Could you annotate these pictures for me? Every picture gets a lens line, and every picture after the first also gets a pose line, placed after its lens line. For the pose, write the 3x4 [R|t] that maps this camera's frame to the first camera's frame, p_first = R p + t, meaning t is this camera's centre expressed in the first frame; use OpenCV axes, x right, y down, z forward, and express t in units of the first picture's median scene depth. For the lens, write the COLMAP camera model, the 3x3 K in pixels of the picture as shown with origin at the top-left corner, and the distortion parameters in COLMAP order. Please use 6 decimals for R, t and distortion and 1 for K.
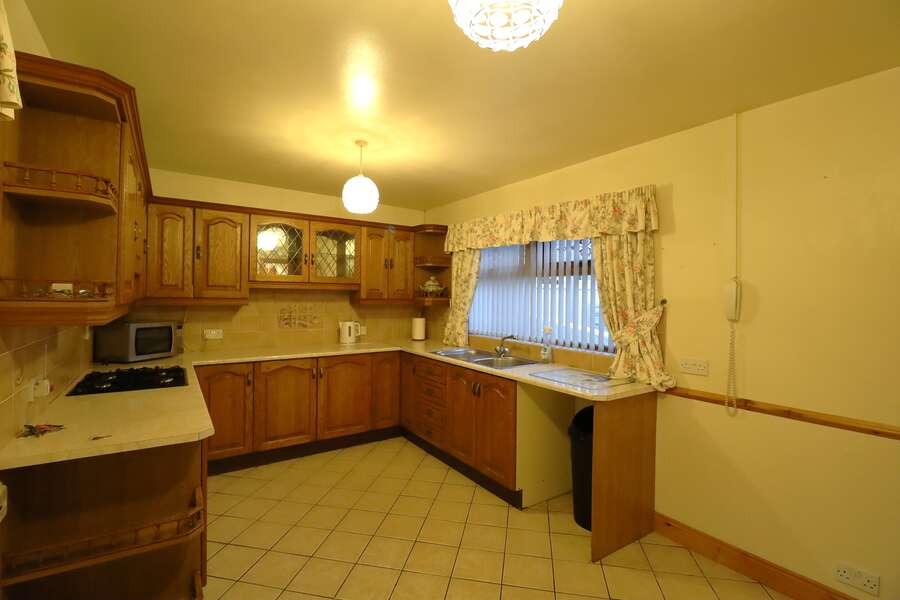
lens RADIAL K [[413.4, 0, 450.1], [0, 413.4, 294.9], [0, 0, 1]] dist [-0.007177, -0.007969]
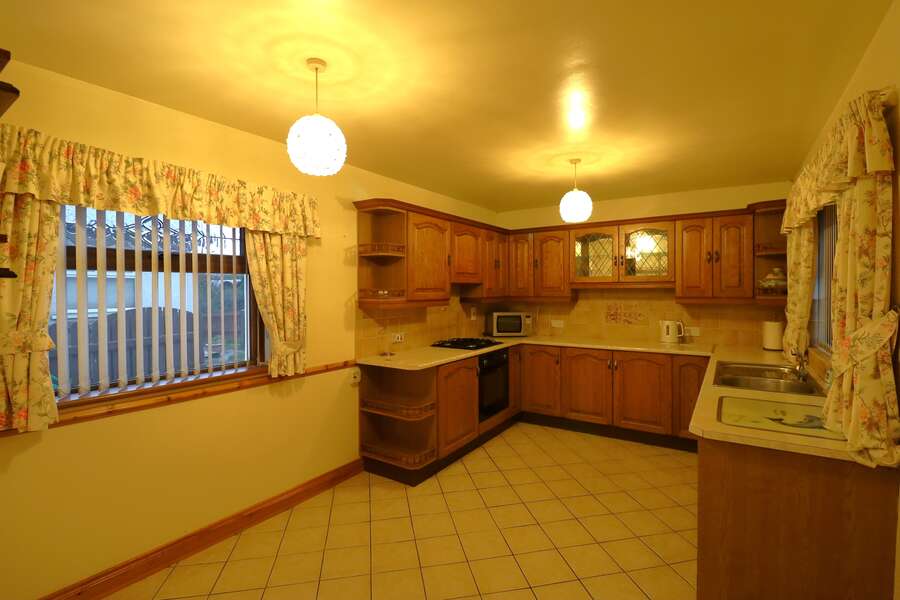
lens RADIAL K [[413.4, 0, 450.1], [0, 413.4, 294.5], [0, 0, 1]] dist [-0.007177, -0.007969]
pose [[0.362417, -0.006217, -0.931995, 0.511863], [0.010639, 0.999940, -0.002533, 0.000598], [0.931955, -0.008998, 0.362461, 0.185311]]
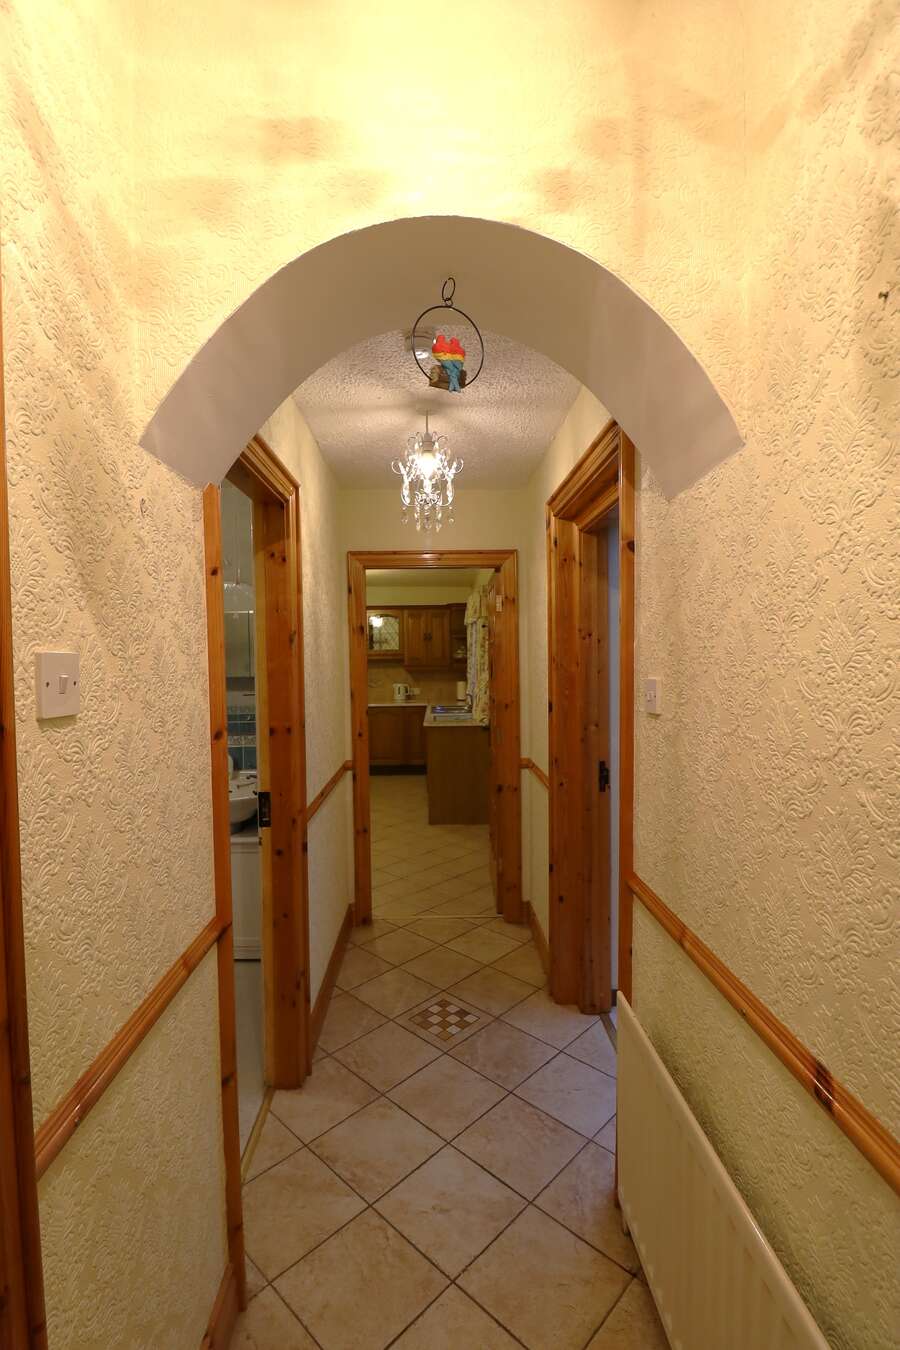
lens RADIAL K [[620.1, 0, 448.4], [0, 620.1, 683.4], [0, 0, 1]] dist [-0.007177, -0.007969]
pose [[0.835154, 0.000922, -0.550015, 1.031860], [0.021159, 0.999204, 0.033804, 0.002484], [0.549608, -0.039869, 0.834471, -0.580683]]
